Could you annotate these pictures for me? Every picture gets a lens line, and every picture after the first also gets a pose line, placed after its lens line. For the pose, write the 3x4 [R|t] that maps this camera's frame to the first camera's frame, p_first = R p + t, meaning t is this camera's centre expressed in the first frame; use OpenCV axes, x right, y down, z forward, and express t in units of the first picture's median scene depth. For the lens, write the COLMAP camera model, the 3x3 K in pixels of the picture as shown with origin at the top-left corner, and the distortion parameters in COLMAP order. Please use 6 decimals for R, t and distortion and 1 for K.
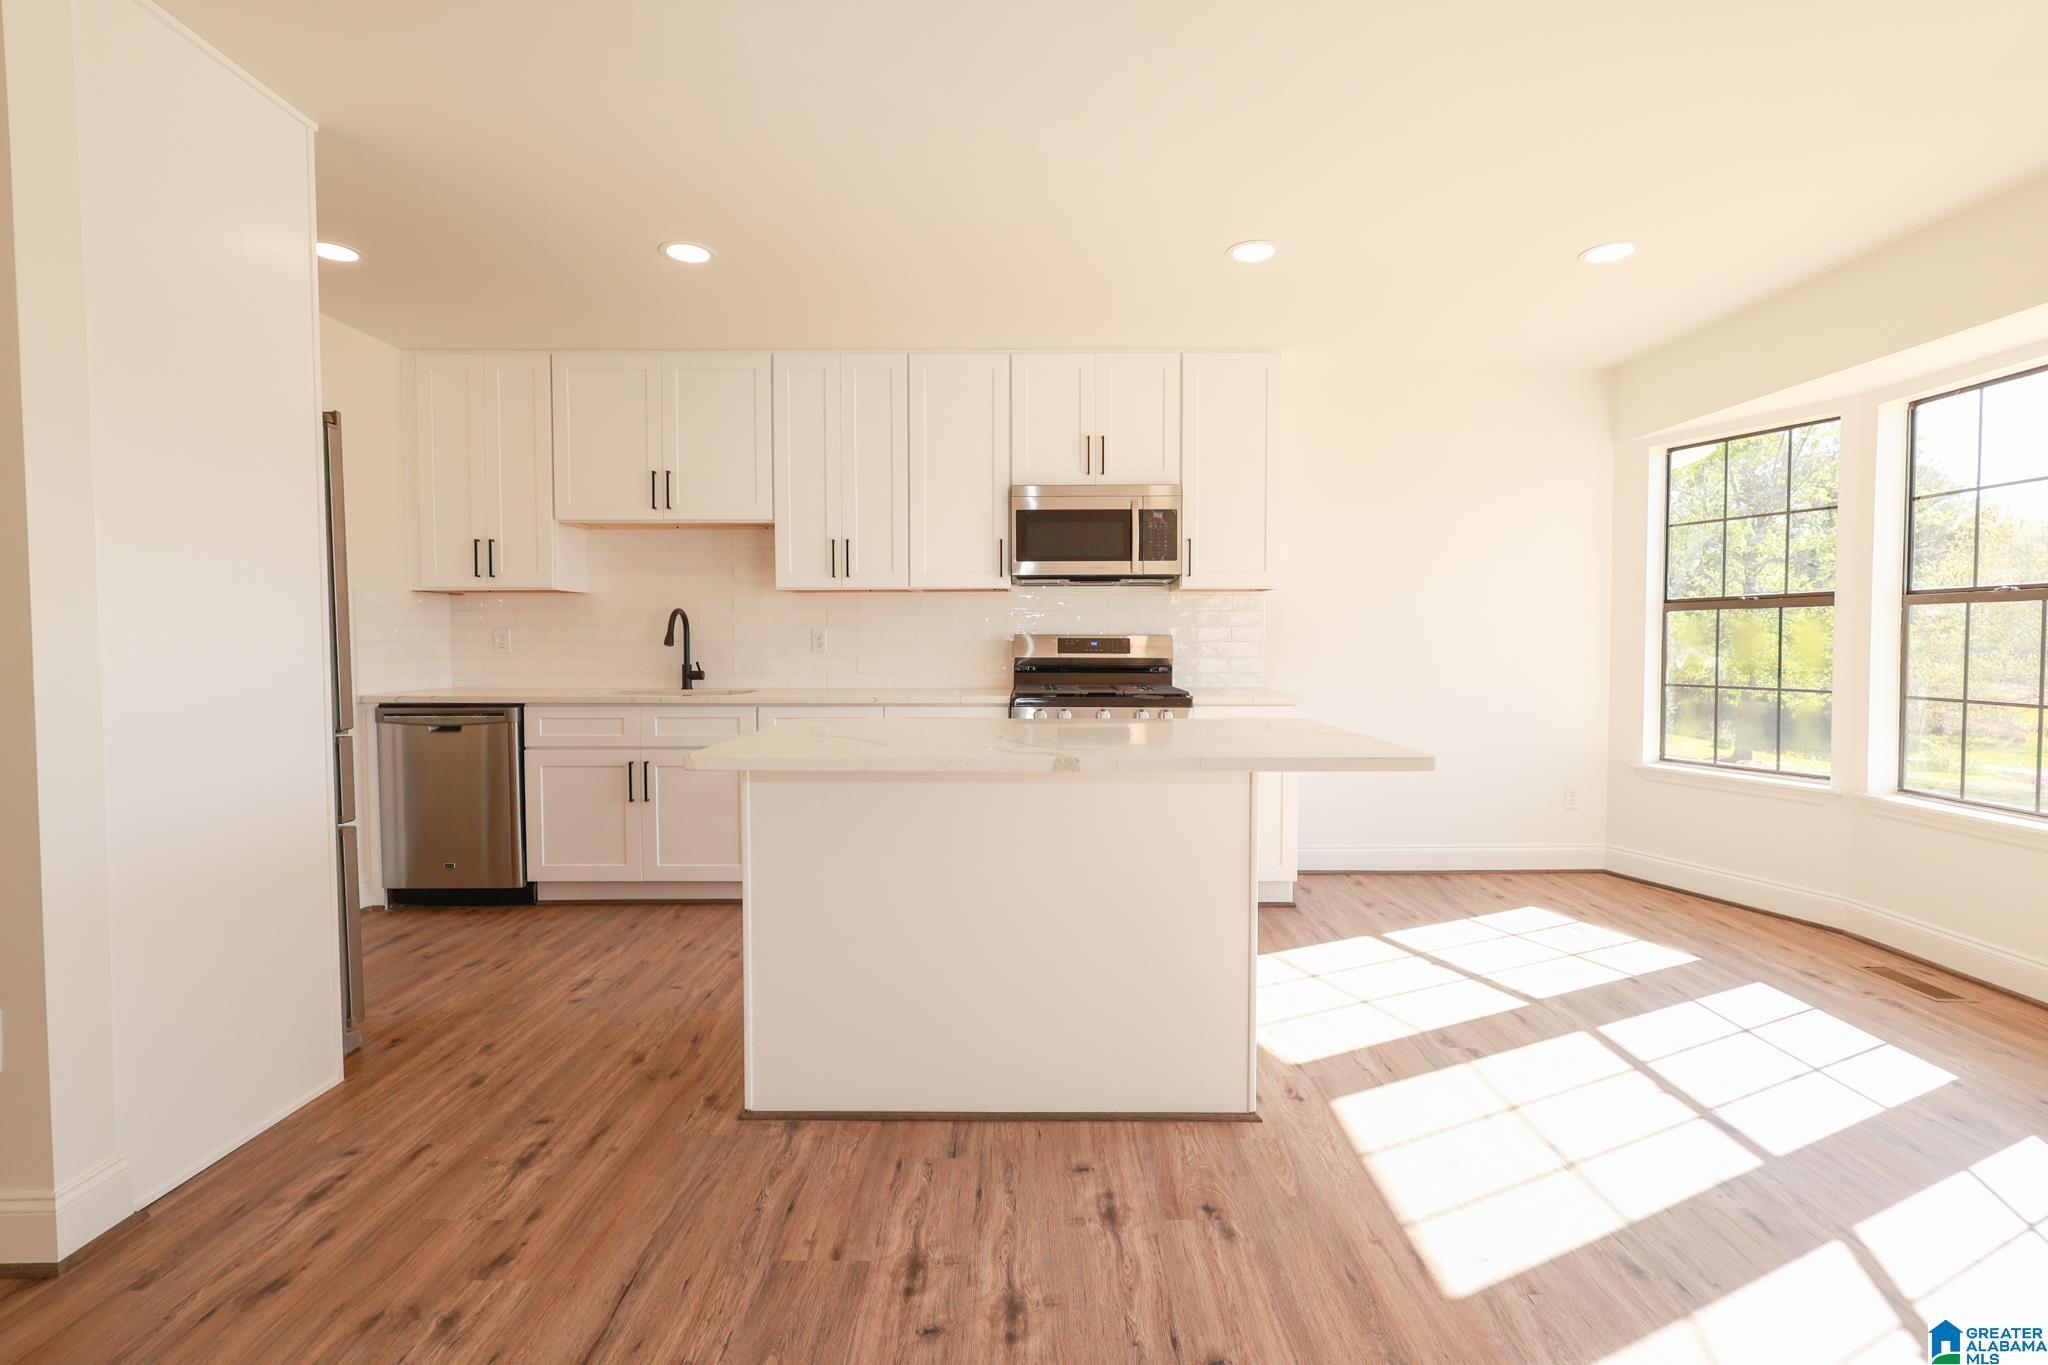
lens RADIAL K [[950.5, 0, 1027.1], [0, 950.5, 674.3], [0, 0, 1]] dist [-0.001621, 0.002042]
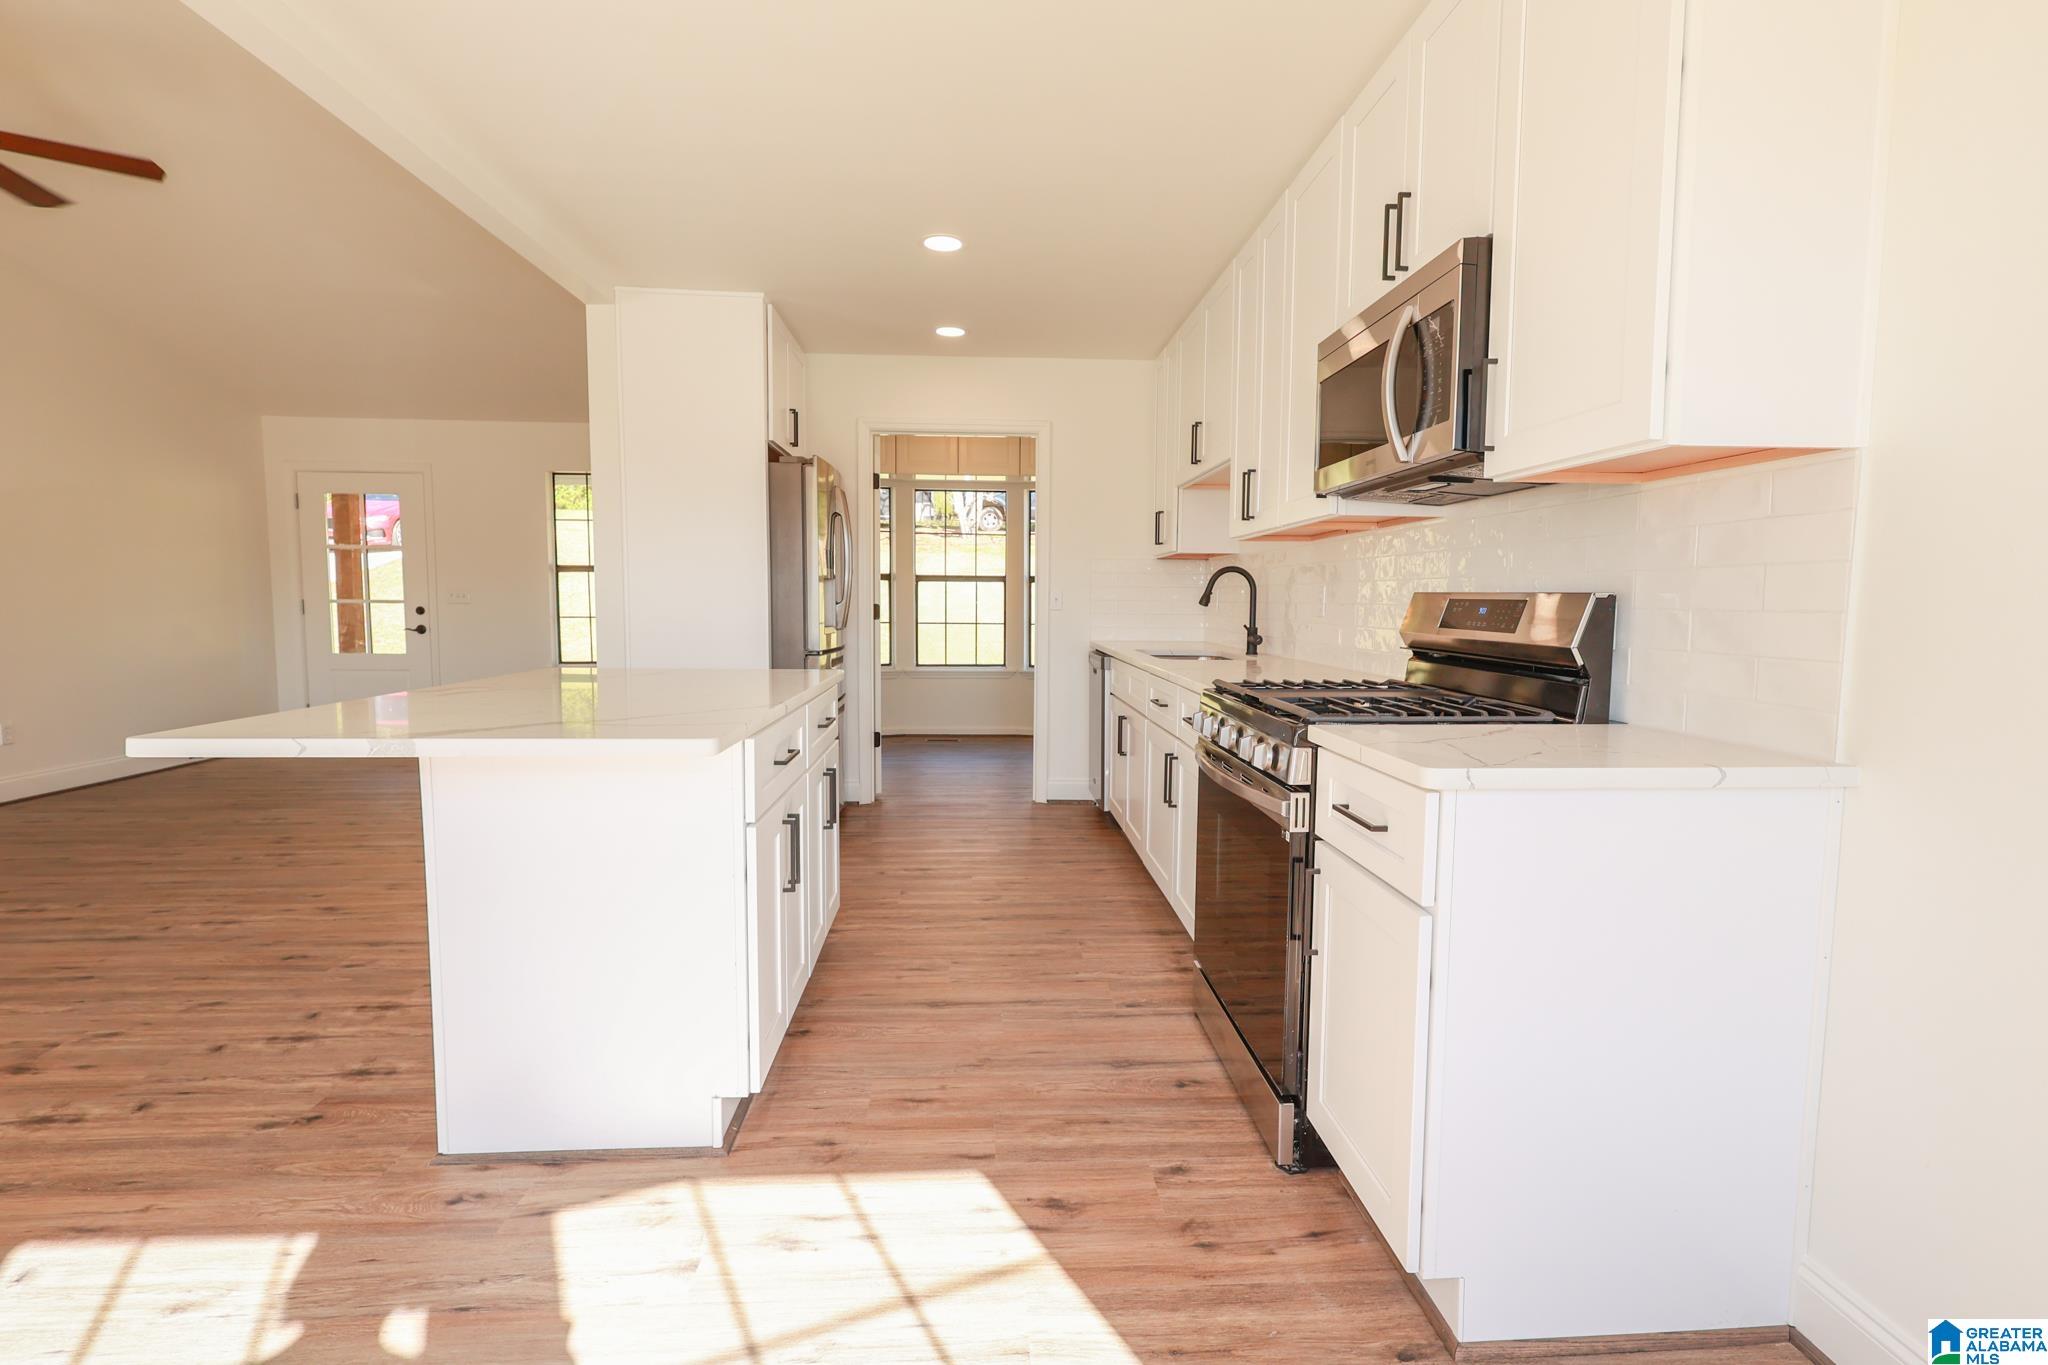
lens RADIAL K [[950.5, 0, 1036.2], [0, 950.5, 681.8], [0, 0, 1]] dist [-0.001621, 0.002042]
pose [[0.067531, 0.088588, -0.993776, 0.692214], [-0.043883, 0.995350, 0.085746, -0.035395], [0.996752, 0.037819, 0.071105, 0.930527]]
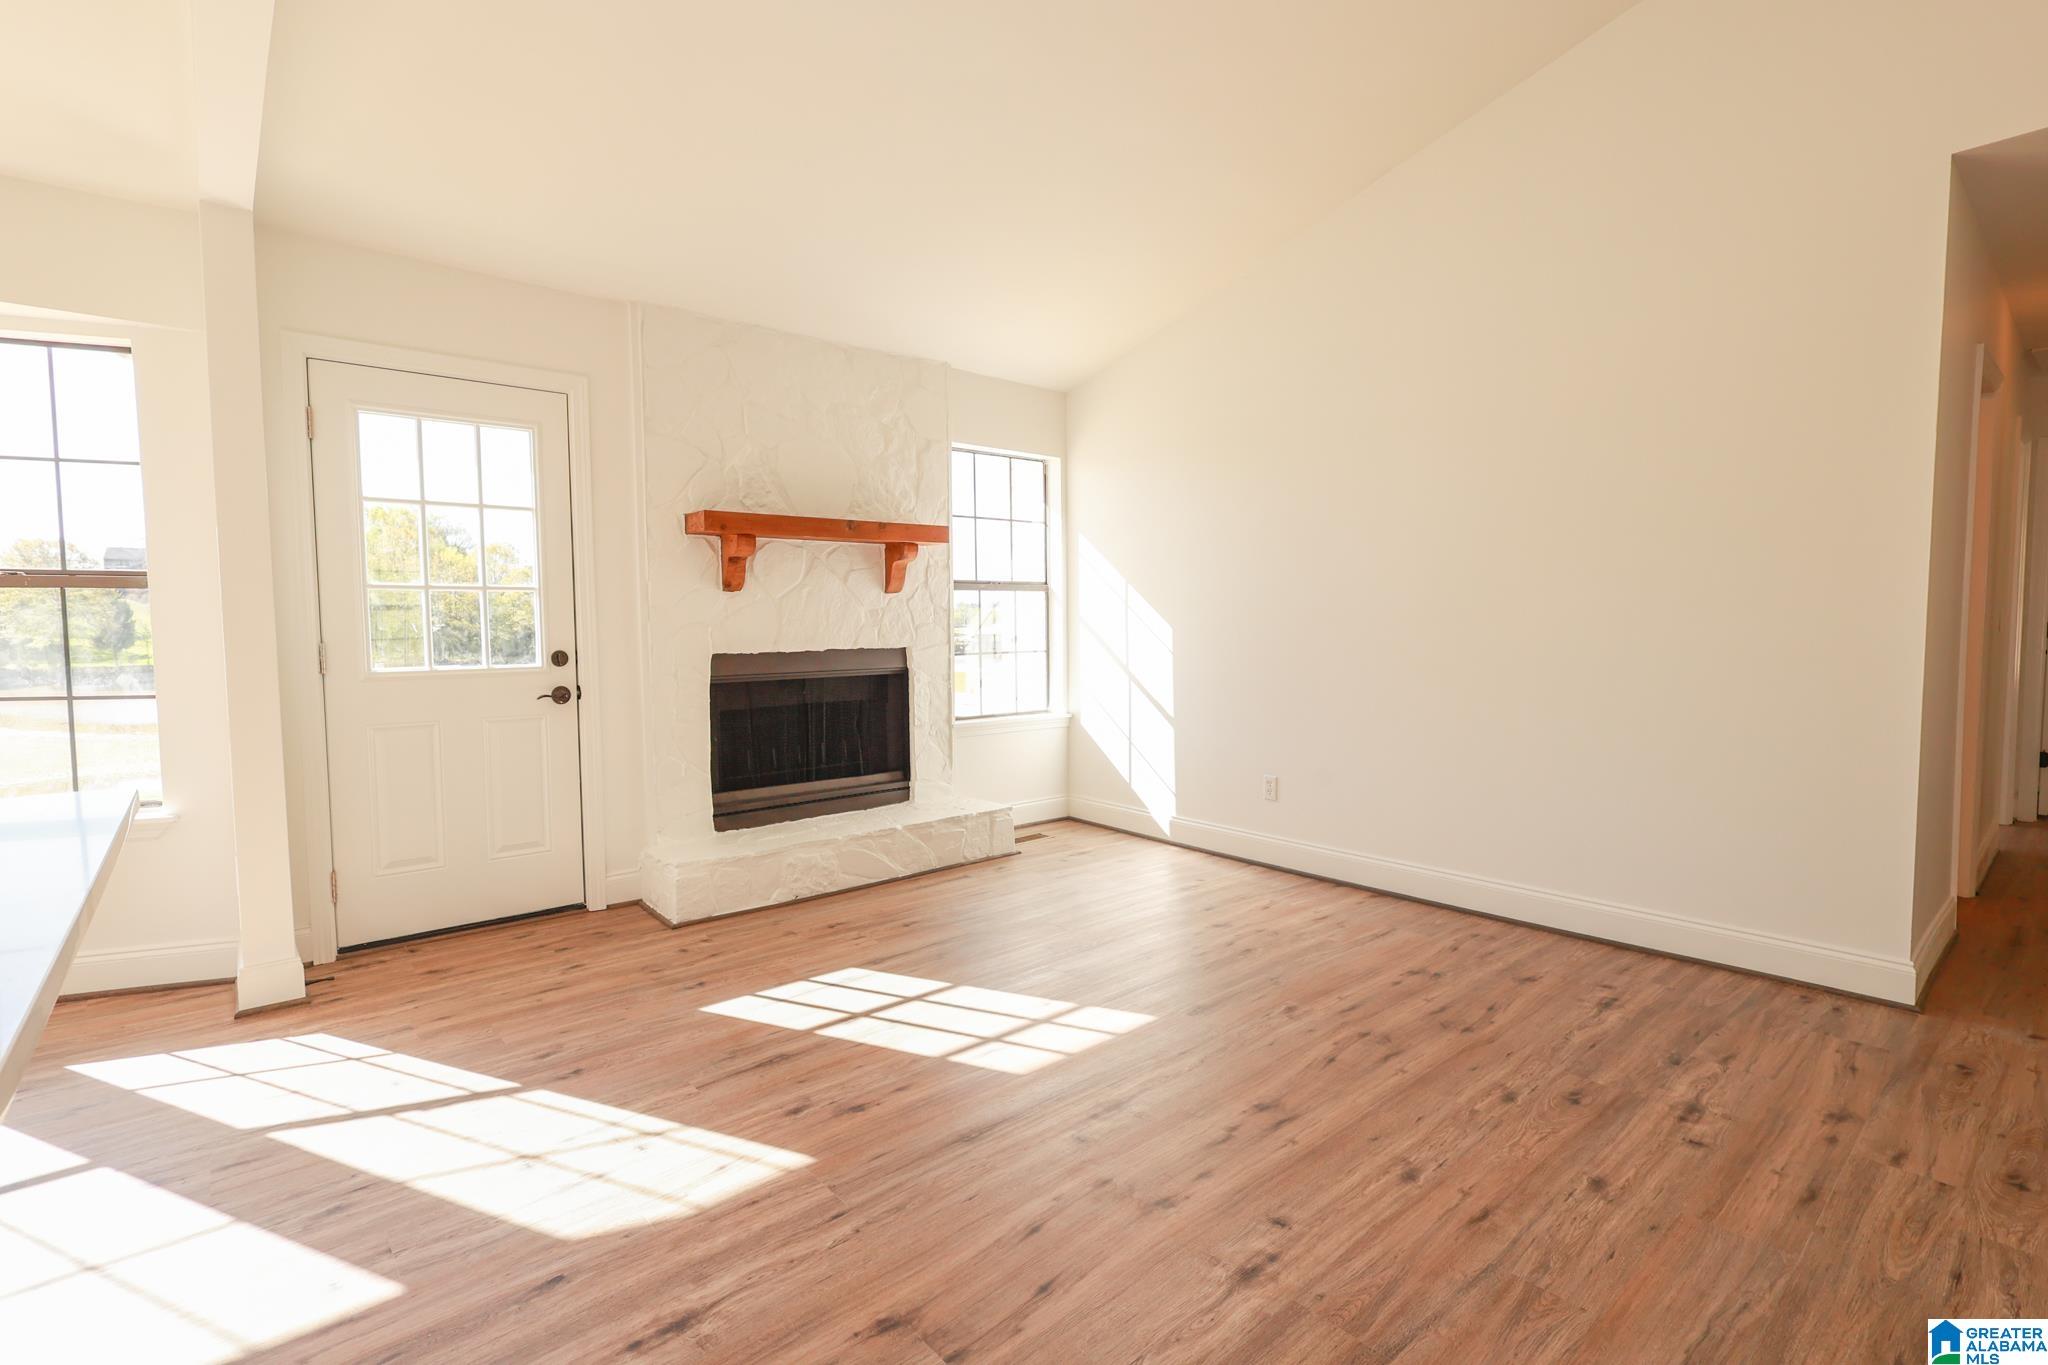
lens RADIAL K [[950.5, 0, 1018.0], [0, 950.5, 673.8], [0, 0, 1]] dist [-0.001621, 0.002042]
pose [[-0.650949, -0.038986, 0.758120, -0.325443], [0.035873, 0.995985, 0.082021, -0.021638], [-0.758273, 0.080587, -0.646937, 0.517312]]
